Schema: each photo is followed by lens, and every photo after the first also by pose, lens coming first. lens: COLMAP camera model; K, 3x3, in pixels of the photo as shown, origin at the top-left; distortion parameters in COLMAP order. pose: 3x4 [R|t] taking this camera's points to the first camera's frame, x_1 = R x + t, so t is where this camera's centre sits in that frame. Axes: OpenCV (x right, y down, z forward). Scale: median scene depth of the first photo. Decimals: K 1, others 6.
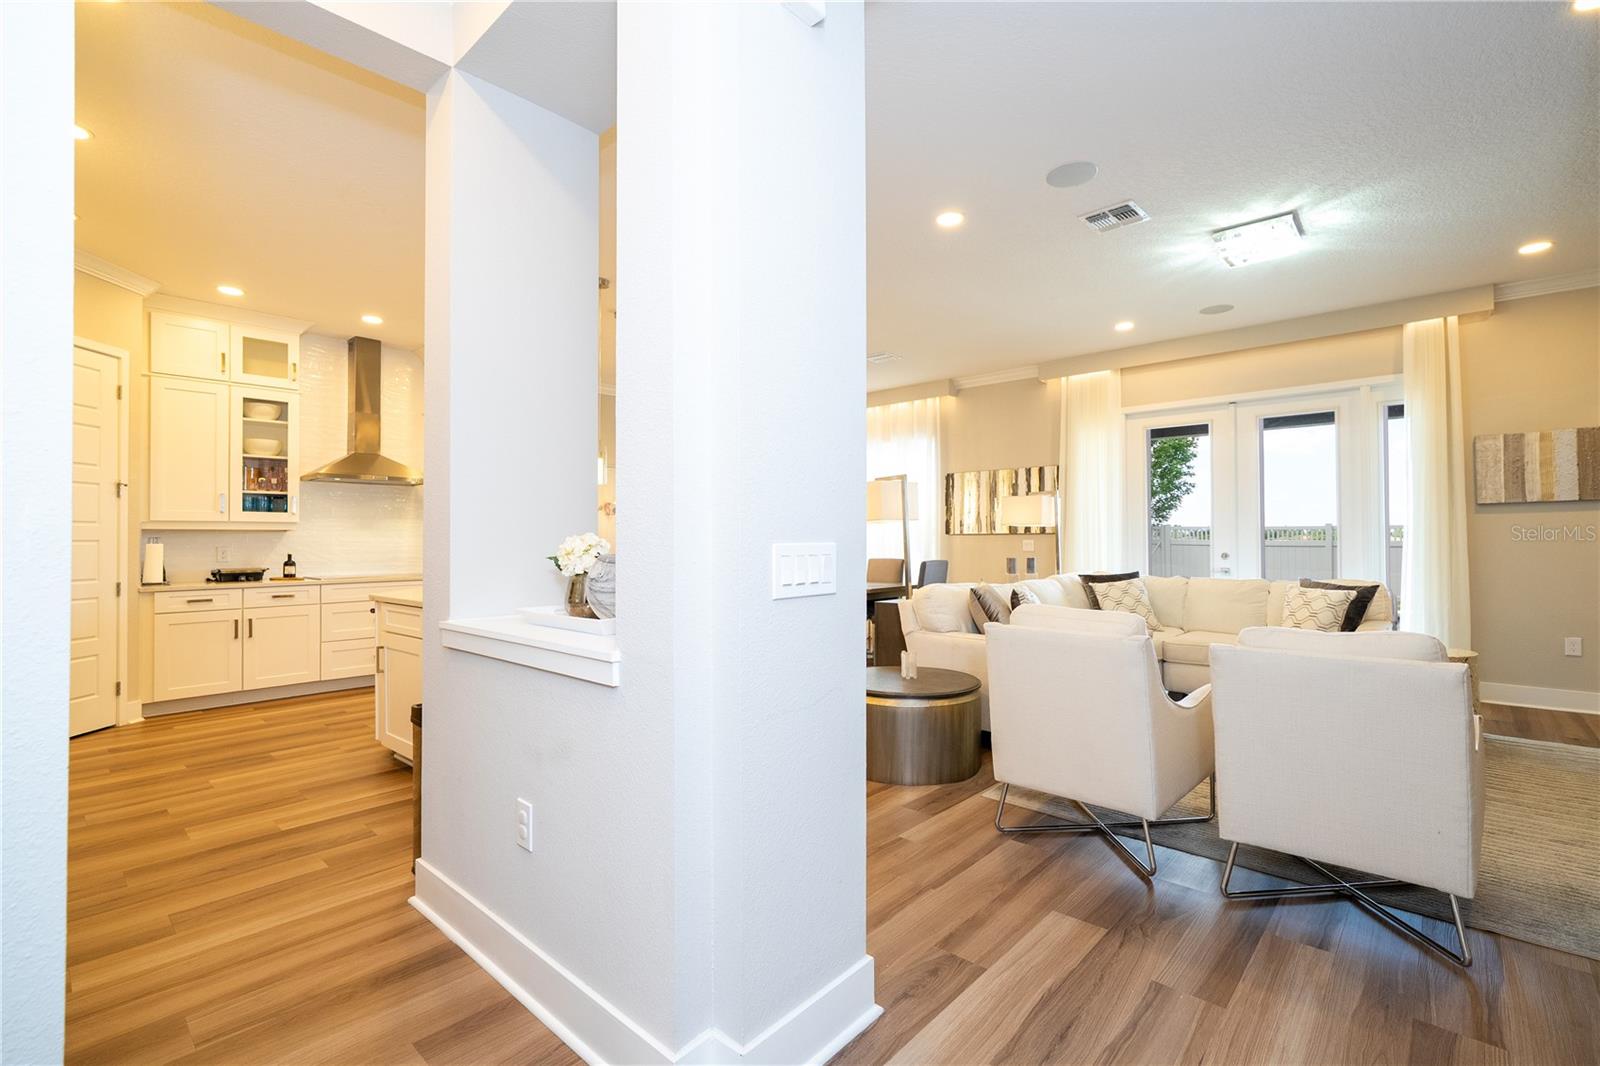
lens RADIAL K [[721.5, 0, 810.4], [0, 721.5, 528.7], [0, 0, 1]] dist [-0.004922, 0.002566]
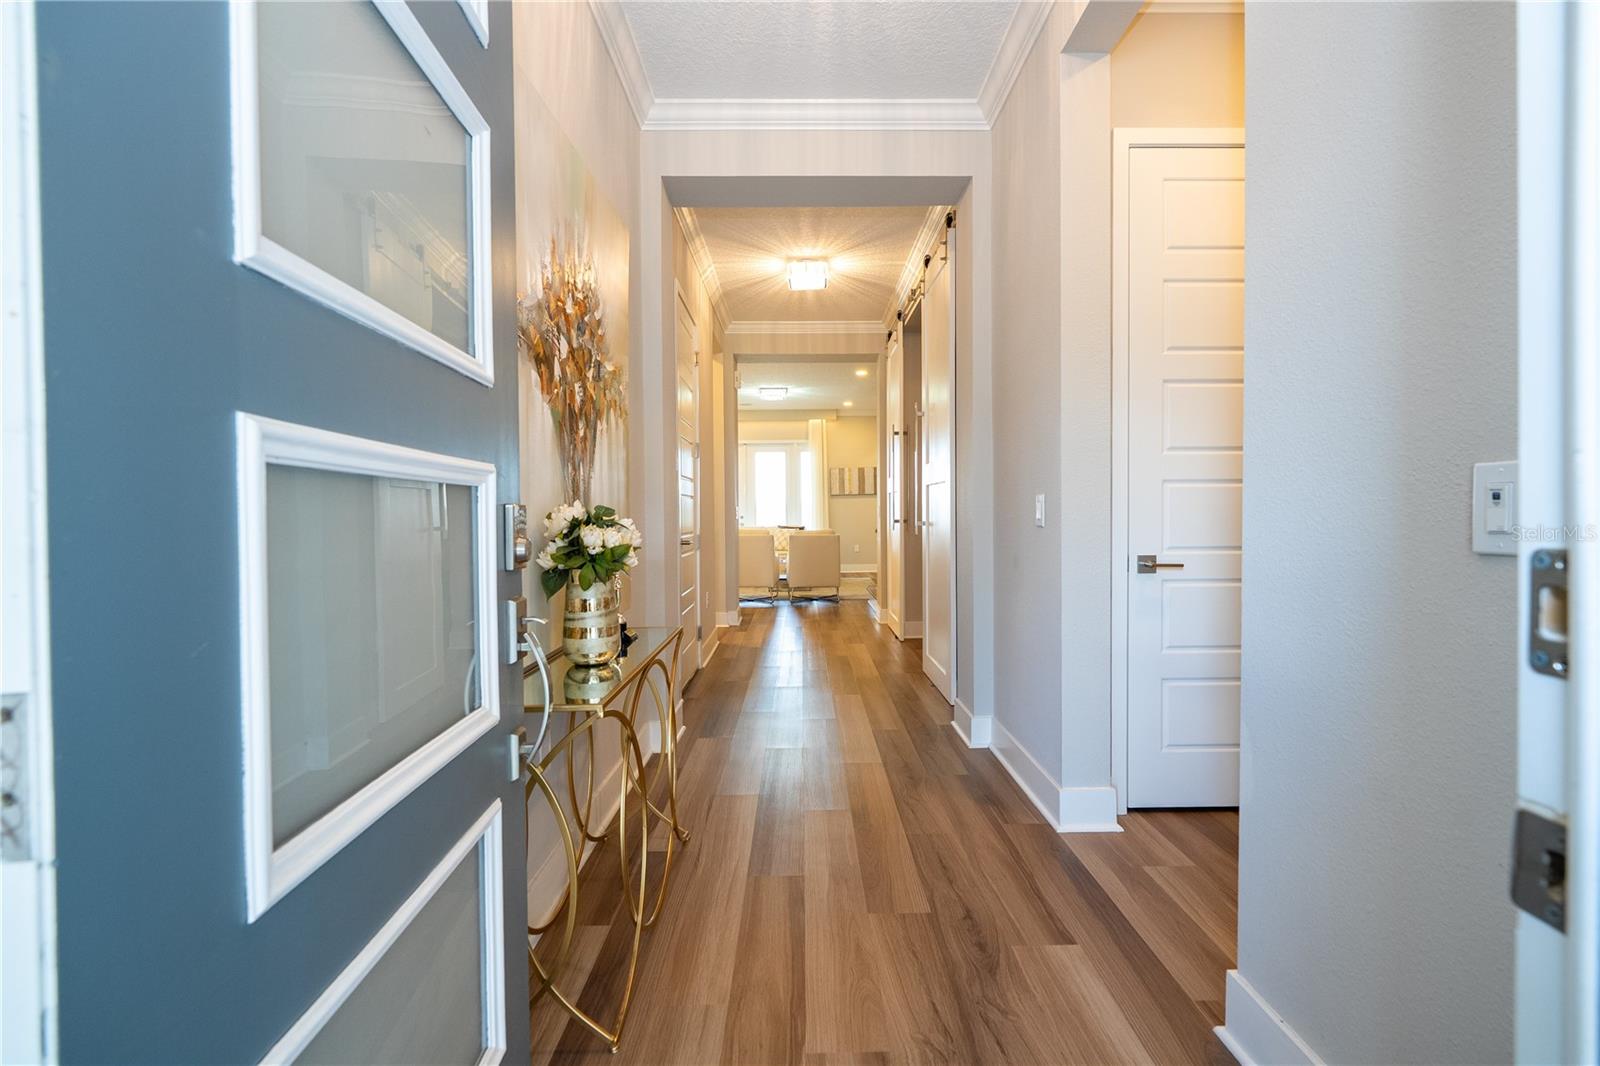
lens RADIAL K [[721.5, 0, 802.5], [0, 721.5, 525.6], [0, 0, 1]] dist [-0.004922, 0.002566]
pose [[0.741120, -0.015547, 0.671192, -0.793563], [-0.003693, 0.999622, 0.027232, 0.004305], [-0.671362, -0.022661, 0.740783, -0.758236]]
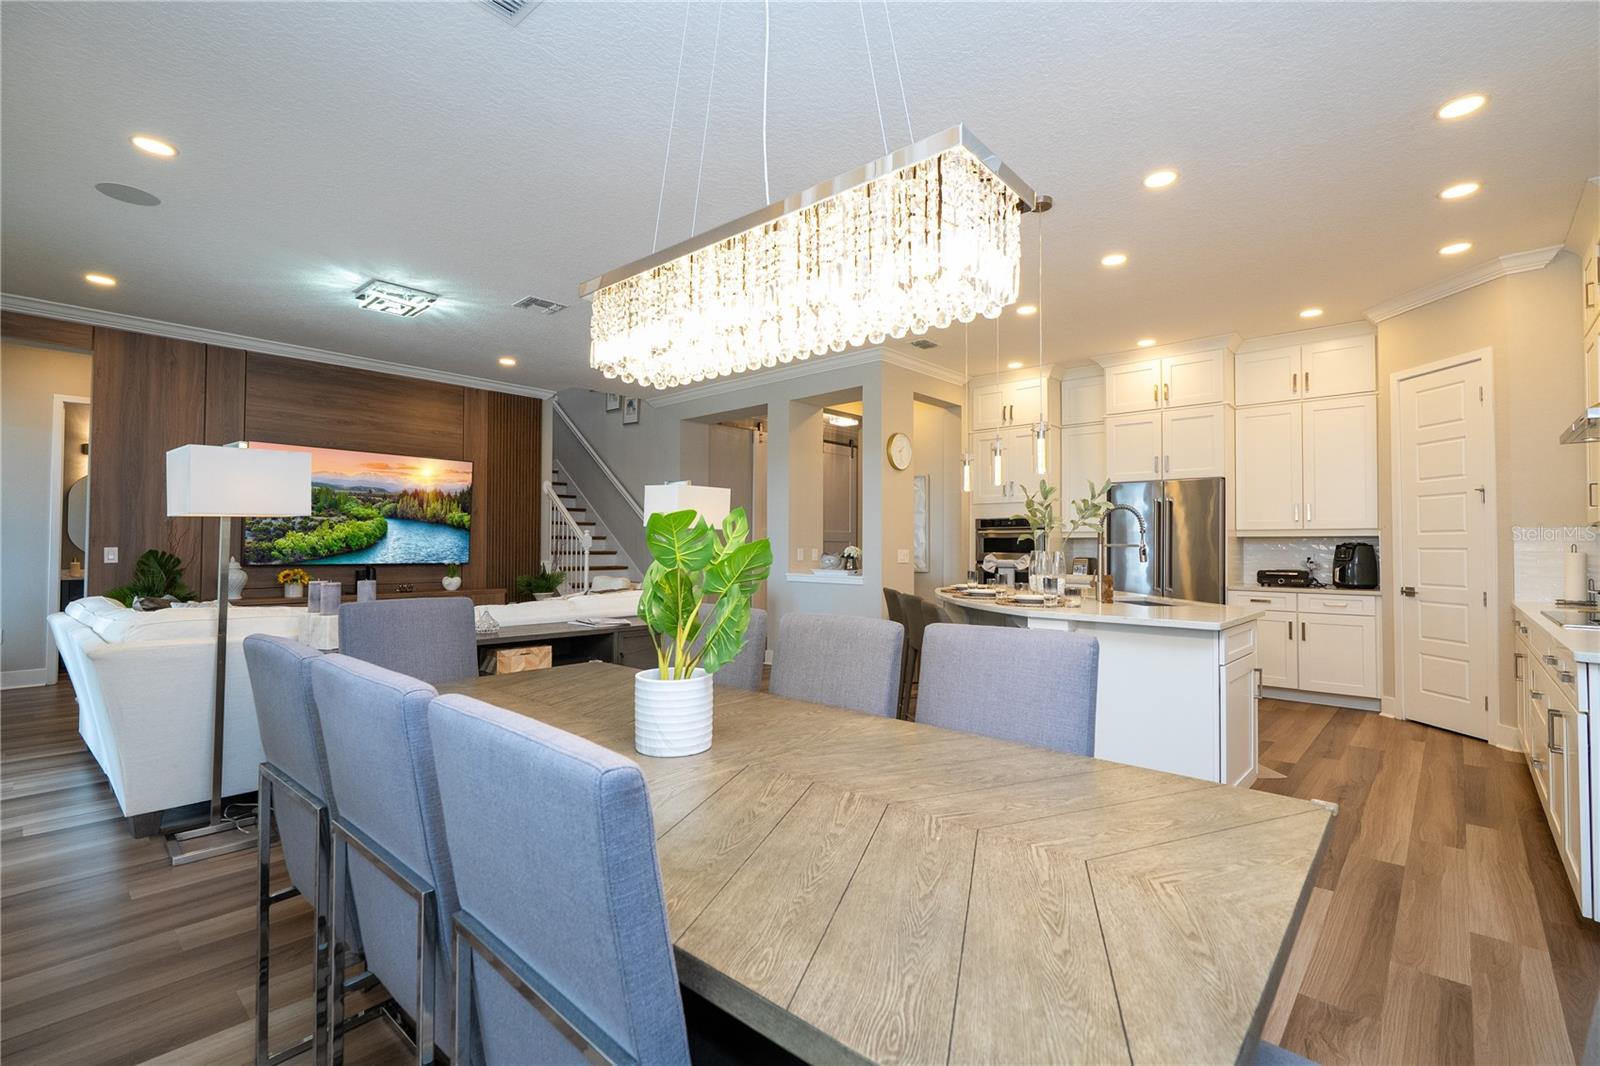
lens RADIAL K [[721.5, 0, 811.8], [0, 721.5, 525.4], [0, 0, 1]] dist [-0.004922, 0.002566]
pose [[-0.999979, 0.000182, -0.006553, -0.050729], [0.000487, 0.998914, -0.046585, 0.025191], [0.006538, -0.046587, -0.998893, 1.649633]]
